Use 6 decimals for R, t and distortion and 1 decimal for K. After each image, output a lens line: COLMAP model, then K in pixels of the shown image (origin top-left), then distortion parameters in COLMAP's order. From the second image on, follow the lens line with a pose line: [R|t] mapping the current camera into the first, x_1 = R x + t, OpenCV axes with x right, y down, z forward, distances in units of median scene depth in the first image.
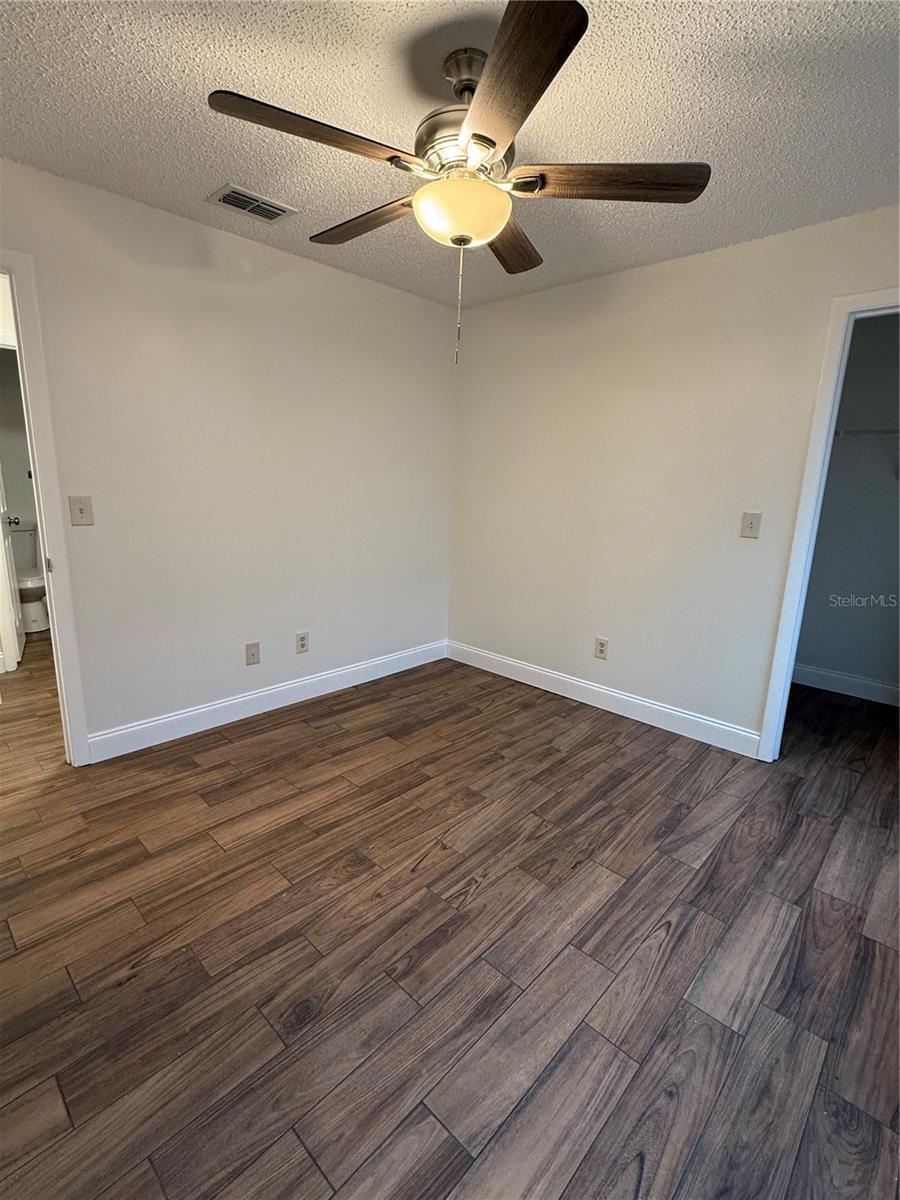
lens RADIAL K [[555.8, 0, 452.8], [0, 555.8, 599.6], [0, 0, 1]] dist [-0.001265, -0.000655]
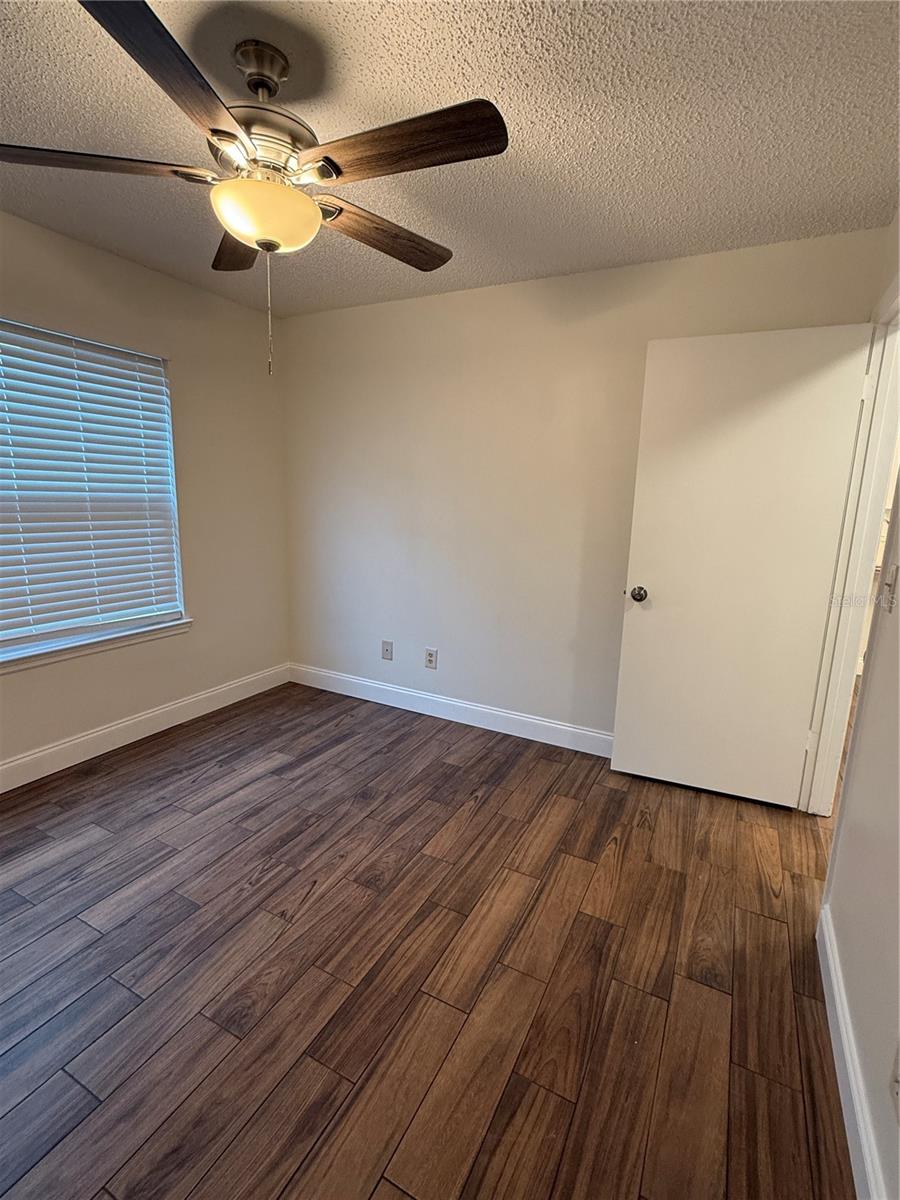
lens RADIAL K [[555.8, 0, 452.8], [0, 555.8, 599.6], [0, 0, 1]] dist [-0.001265, -0.000655]
pose [[-0.959812, -0.008542, -0.280513, -0.024481], [-0.118487, 0.918417, 0.377454, -0.407698], [0.254404, 0.395522, -0.882520, 1.787031]]
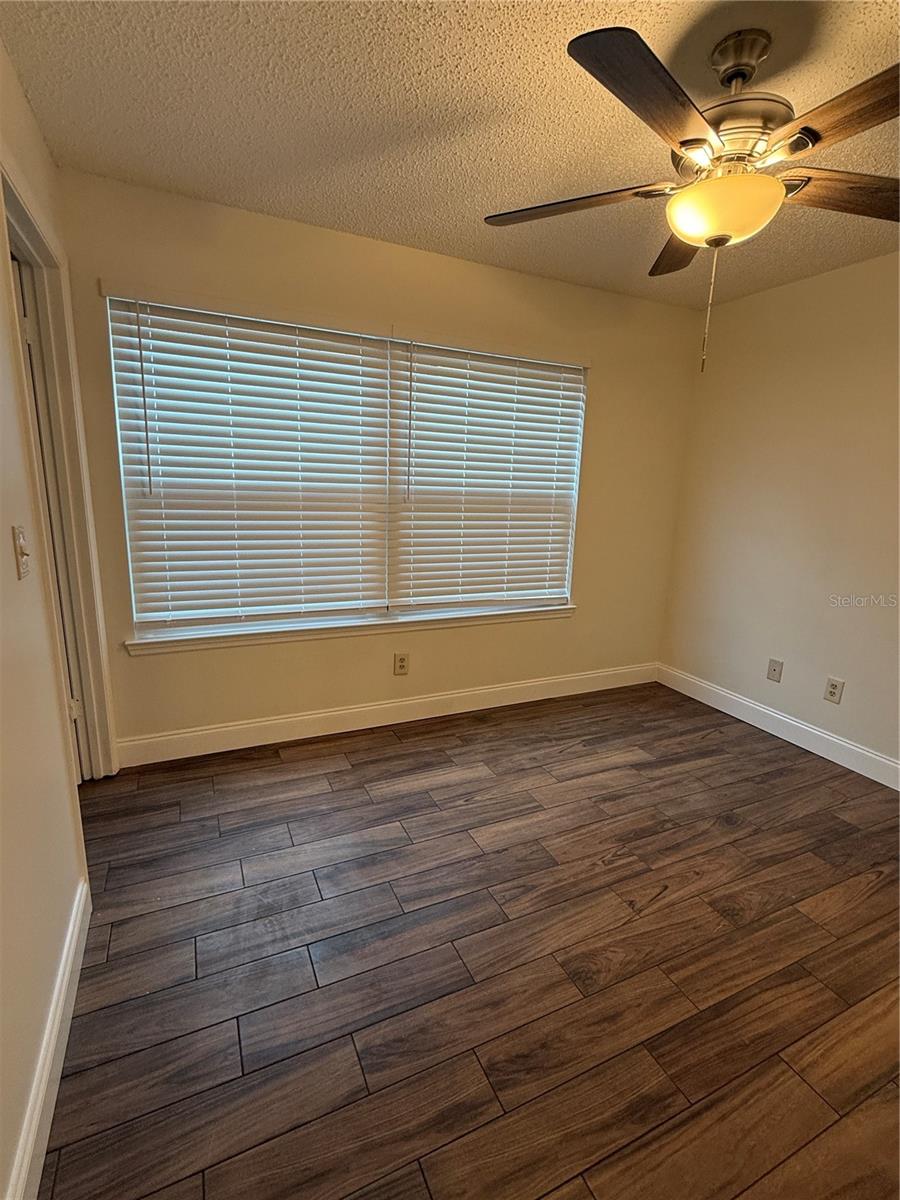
lens RADIAL K [[558.6, 0, 450.0], [0, 558.6, 600.0], [0, 0, 1]] dist [0.000997, -0.000404]
pose [[-0.929476, -0.139685, 0.341412, 0.019325], [0.016072, 0.909317, 0.415793, -0.414285], [-0.368532, 0.391957, -0.842944, 1.820332]]
